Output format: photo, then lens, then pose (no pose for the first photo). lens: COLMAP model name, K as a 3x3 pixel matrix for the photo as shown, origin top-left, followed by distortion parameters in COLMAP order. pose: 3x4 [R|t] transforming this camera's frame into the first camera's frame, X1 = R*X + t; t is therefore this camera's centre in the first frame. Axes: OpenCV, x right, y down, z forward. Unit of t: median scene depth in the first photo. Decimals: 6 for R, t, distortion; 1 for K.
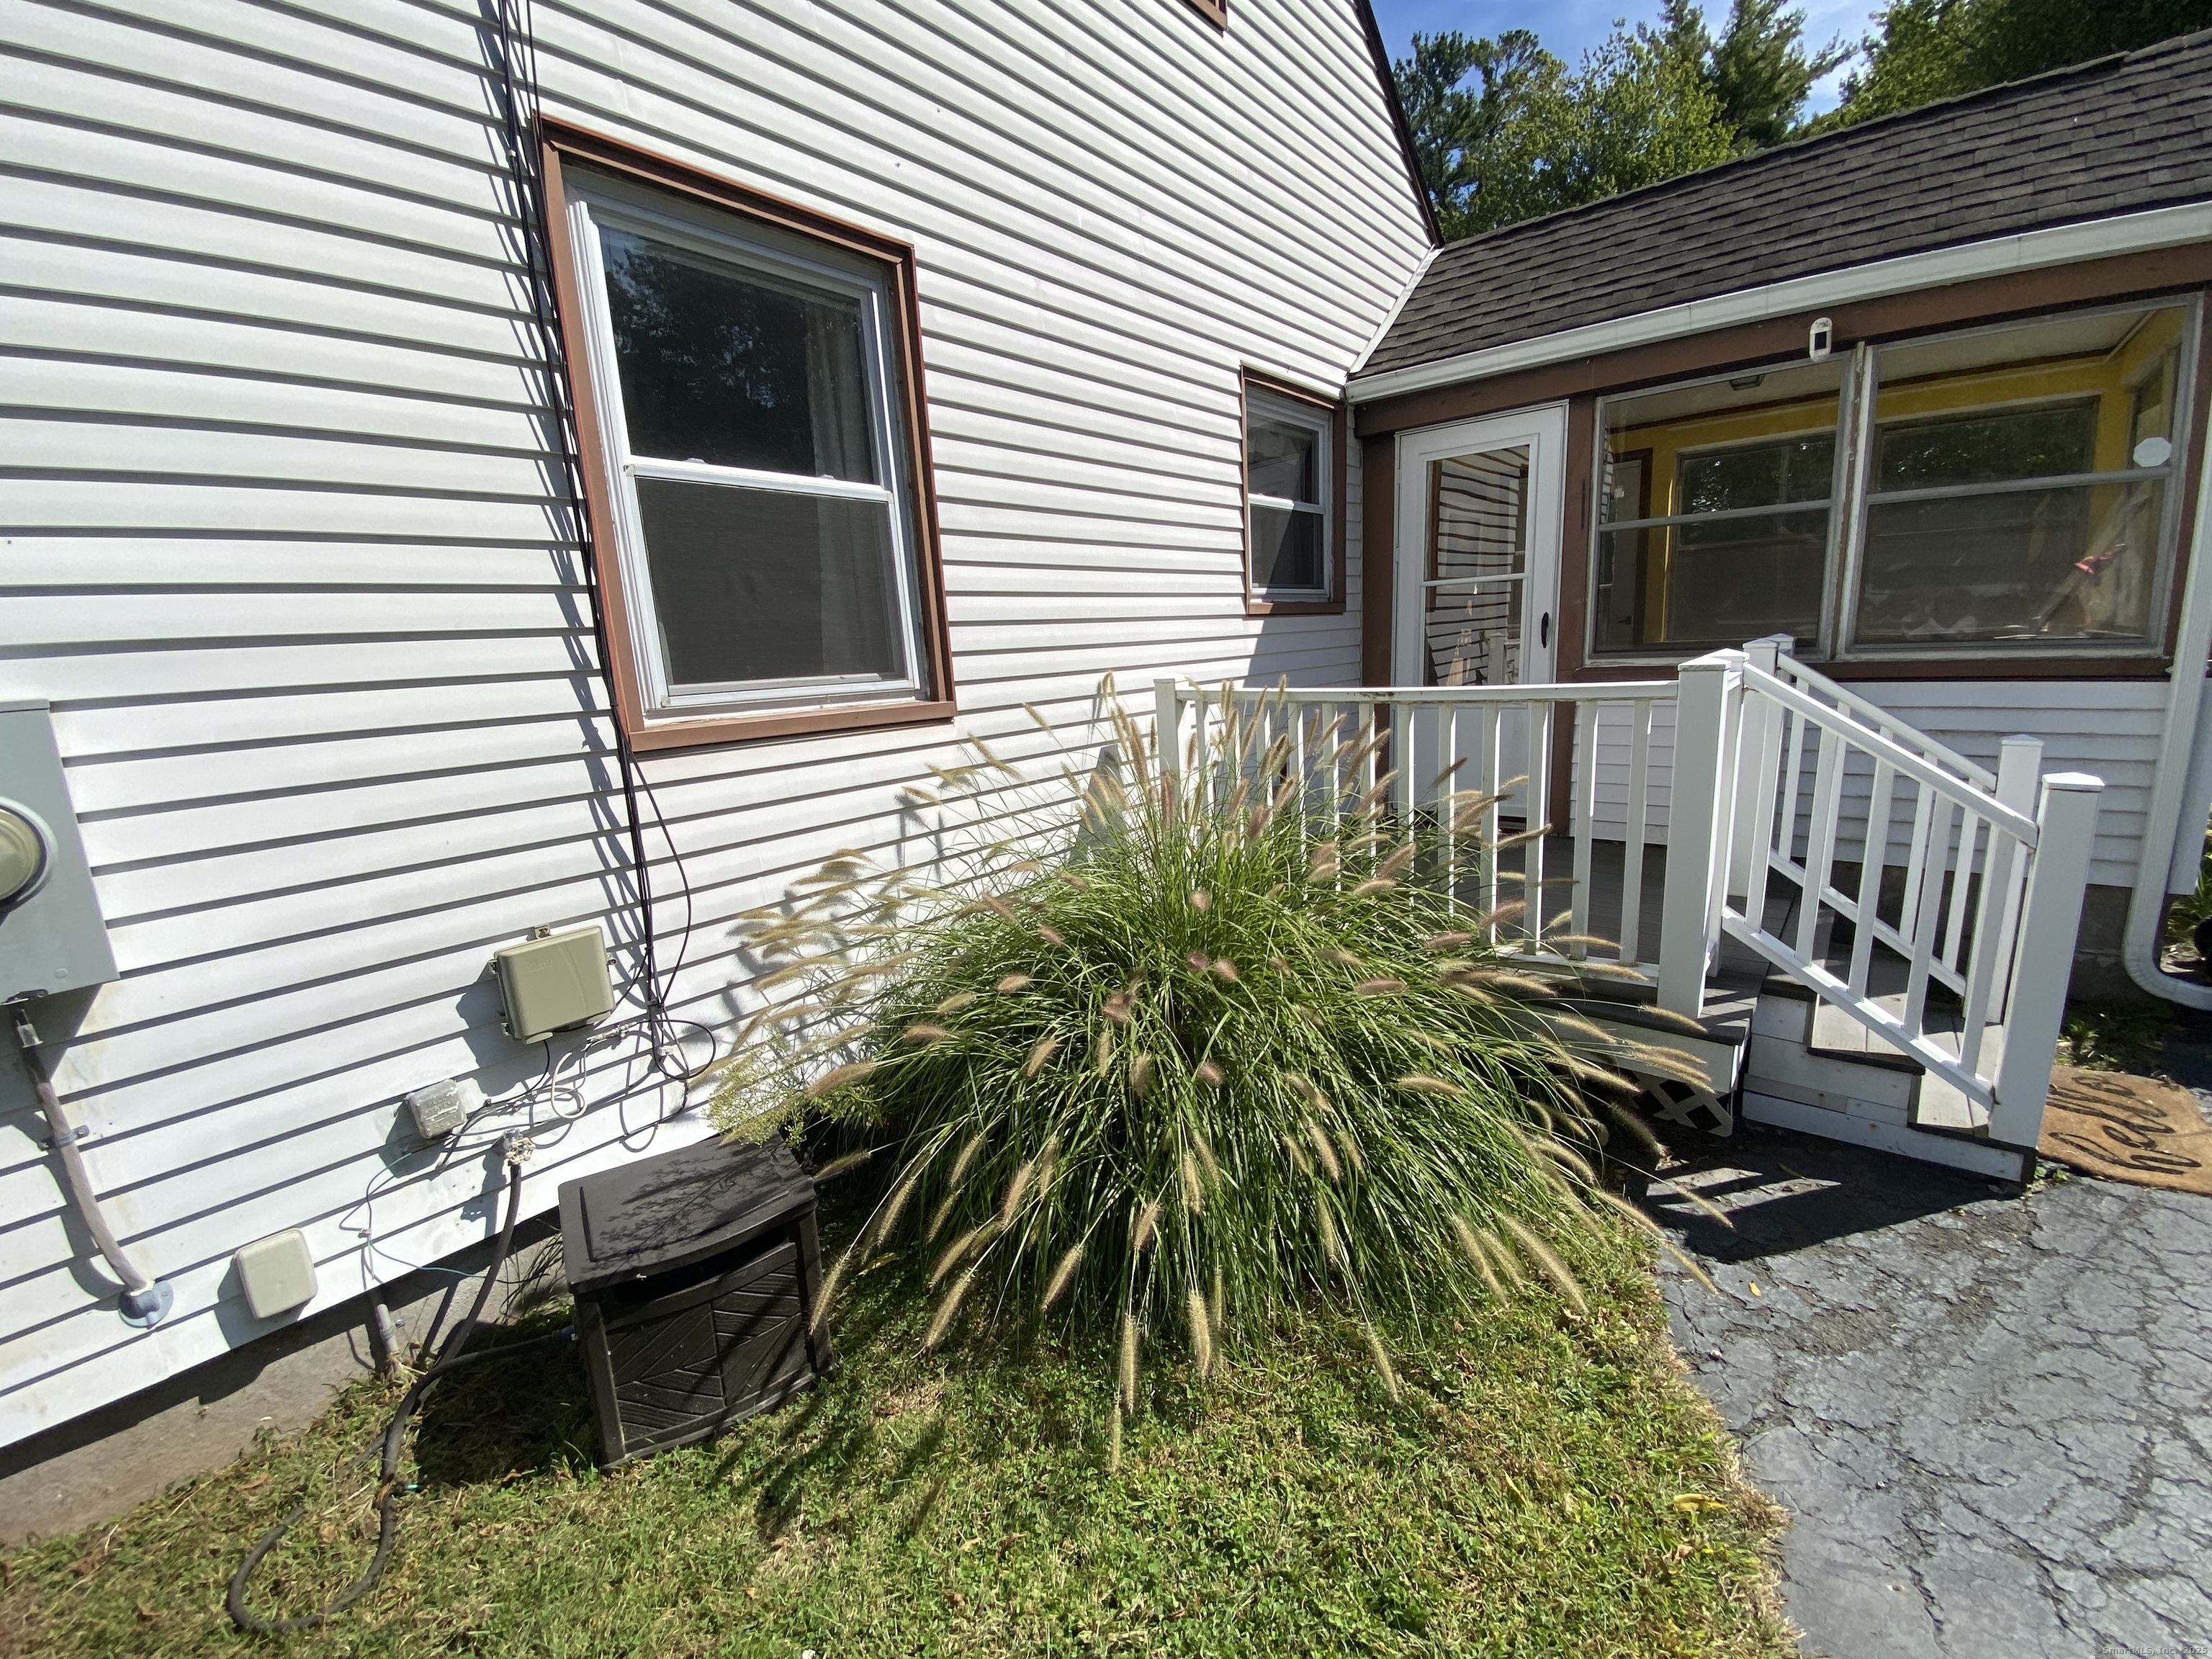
lens RADIAL K [[888.1, 0, 1135.1], [0, 888.1, 857.1], [0, 0, 1]] dist [0.022737, -0.018466]
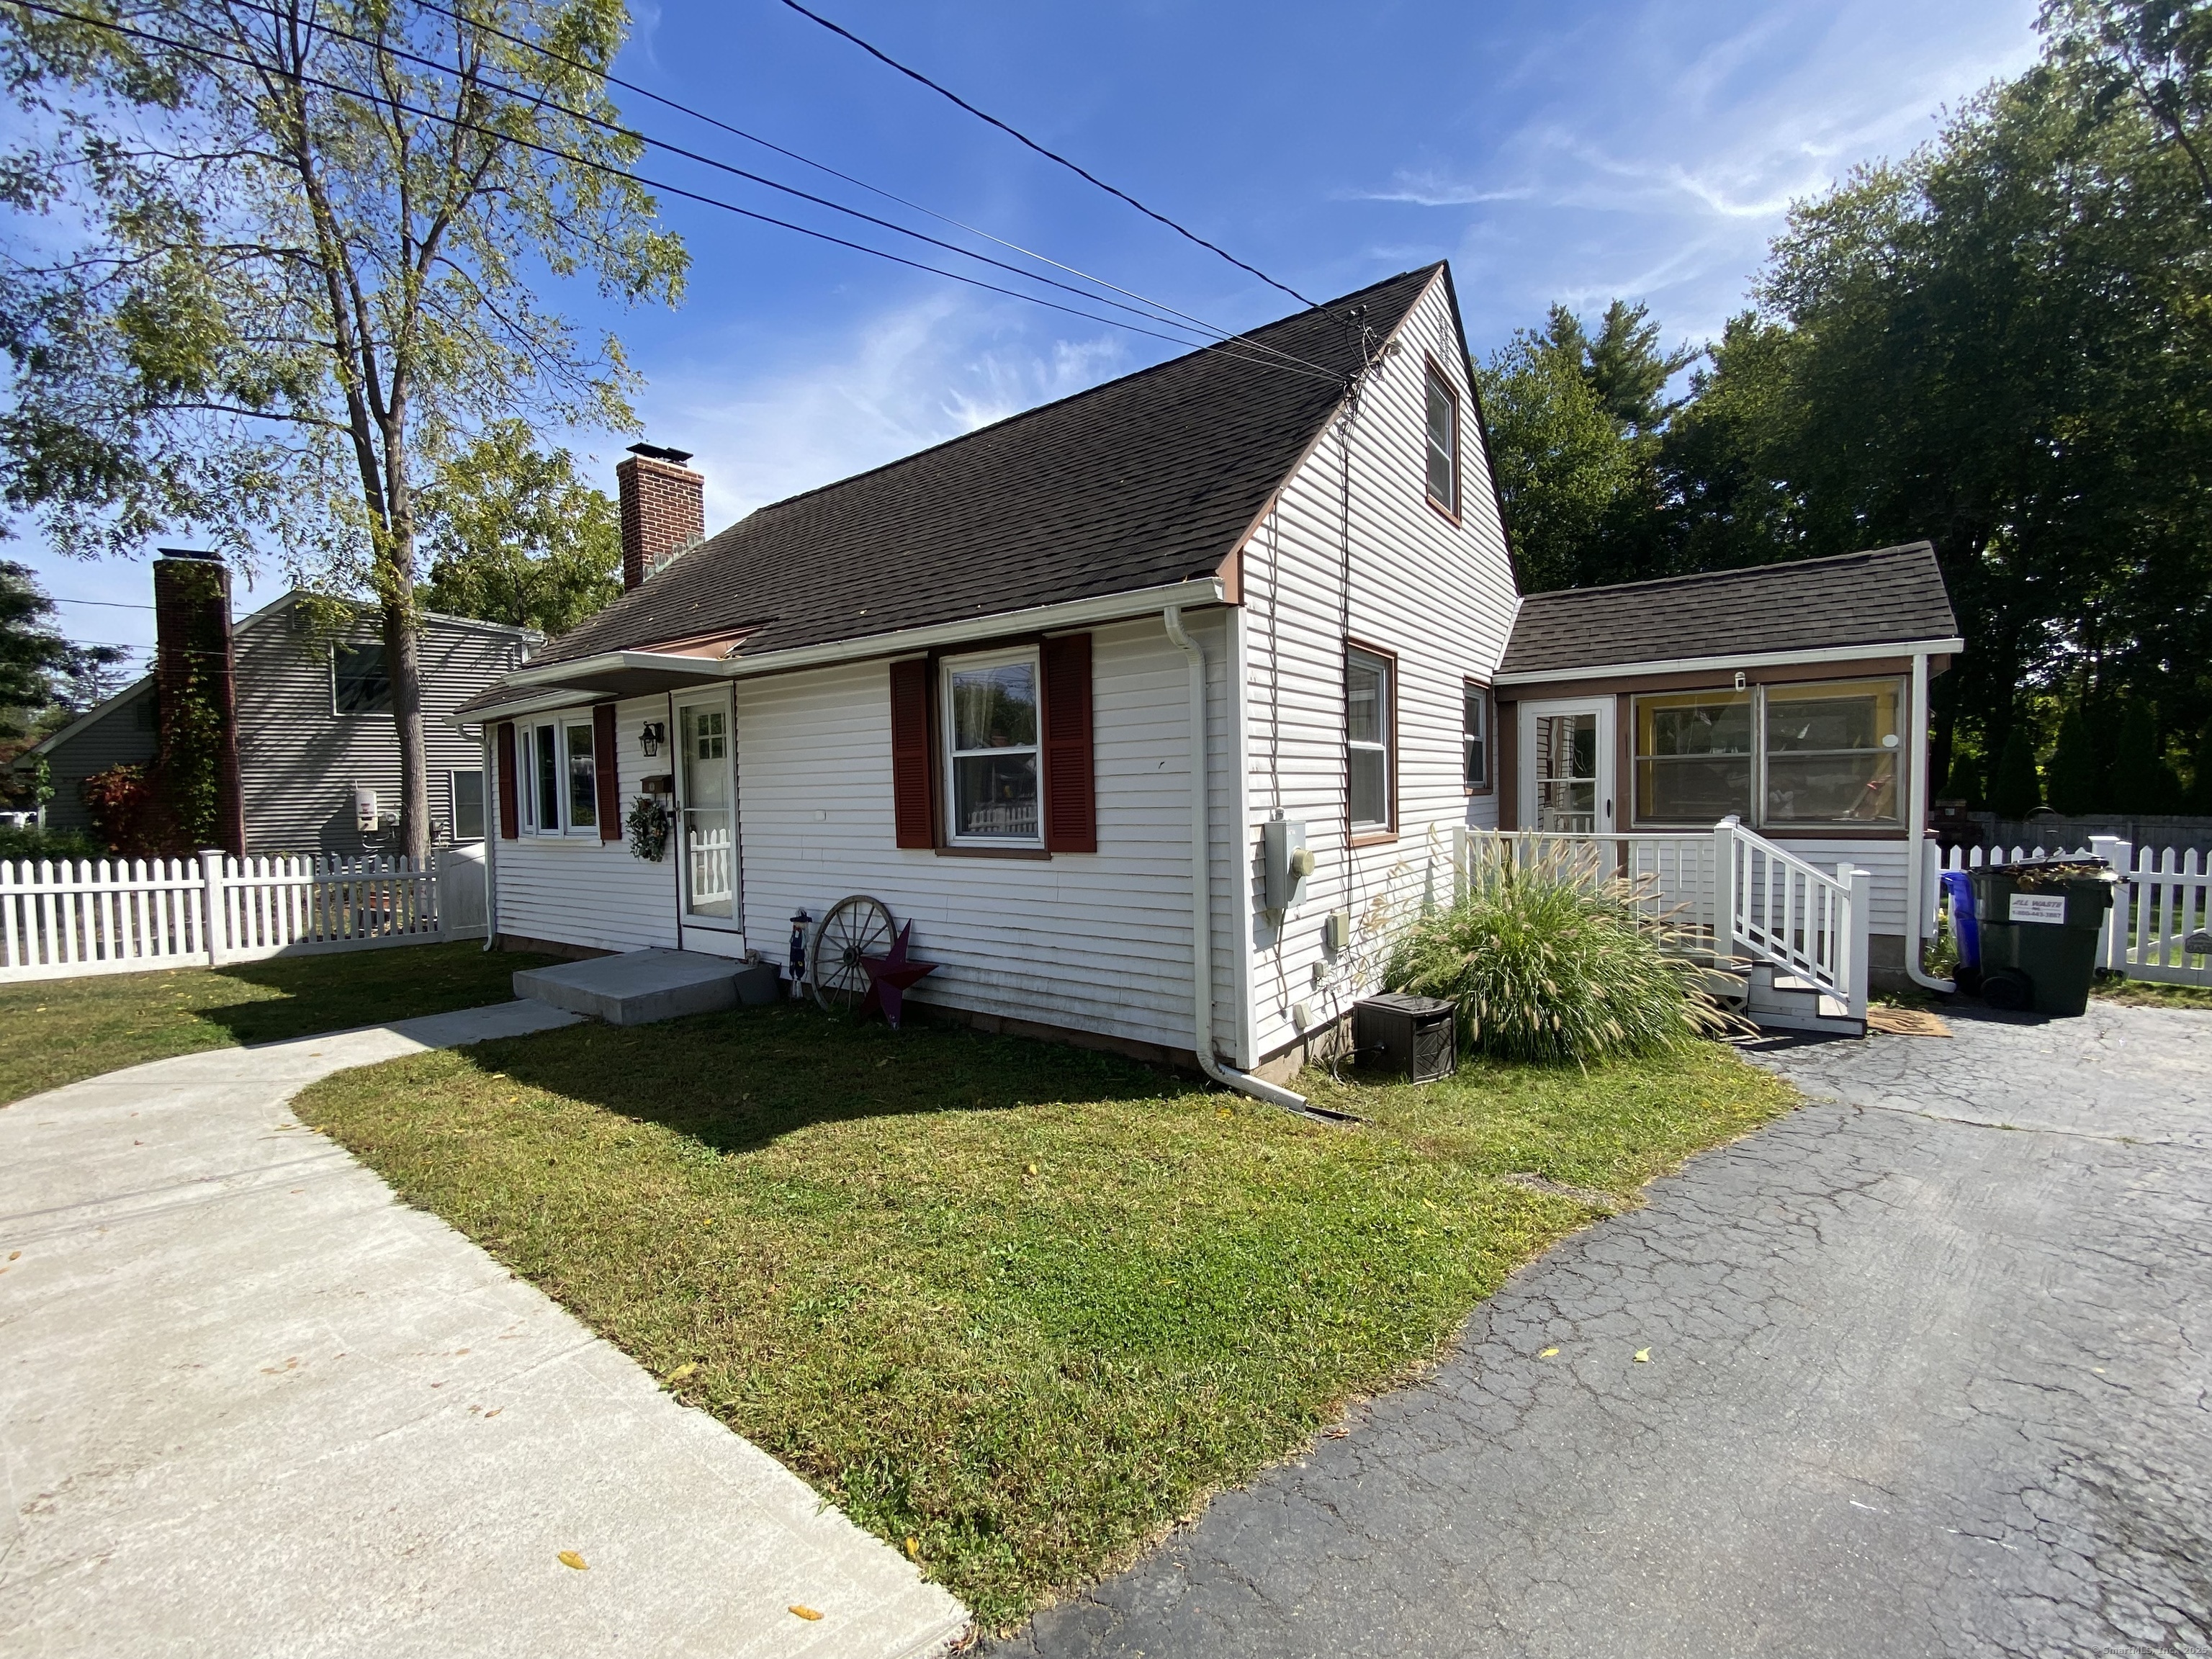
lens RADIAL K [[888.1, 0, 1135.1], [0, 888.1, 857.1], [0, 0, 1]] dist [0.022737, -0.018466]
pose [[0.996692, 0.028018, 0.076292, -0.781371], [-0.014951, 0.985887, -0.166742, 0.204180], [-0.079887, 0.165050, 0.983045, -0.869041]]
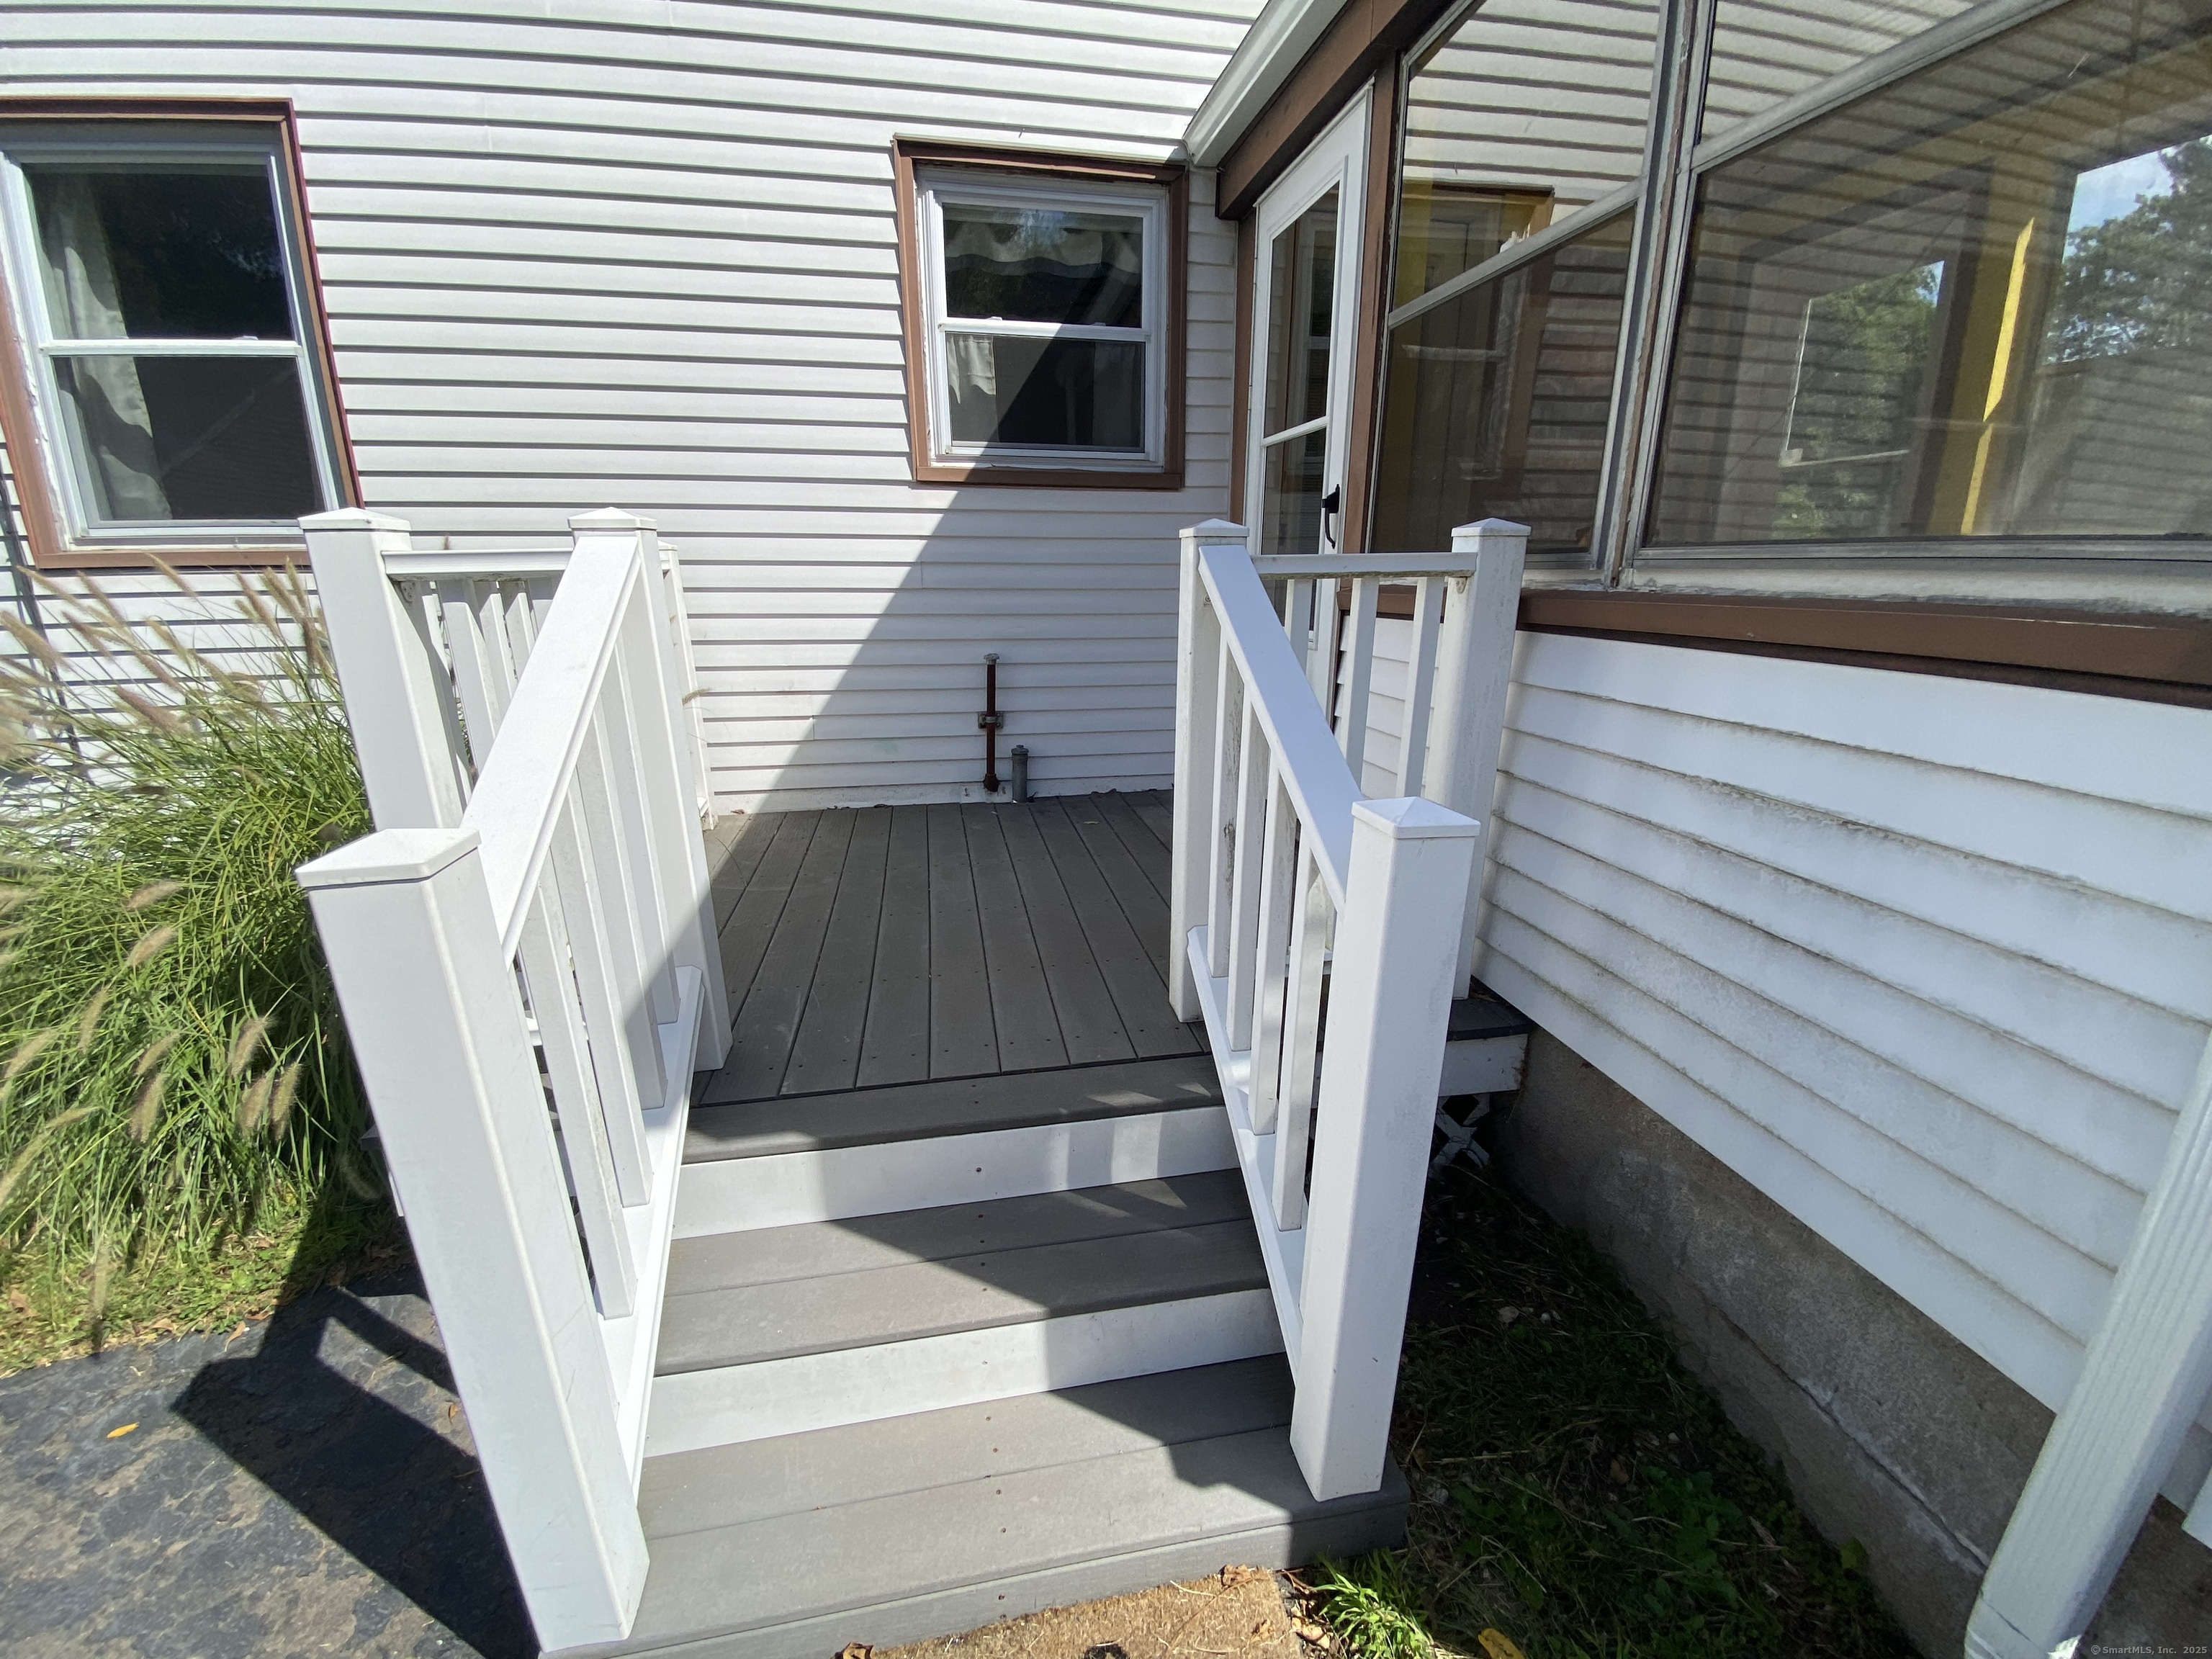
lens RADIAL K [[888.1, 0, 1135.1], [0, 888.1, 857.1], [0, 0, 1]] dist [0.022737, -0.018466]
pose [[0.780495, 0.245327, -0.575015, 0.894011], [-0.186846, 0.969284, 0.159925, -0.120891], [0.596587, -0.017382, 0.802360, 0.513839]]
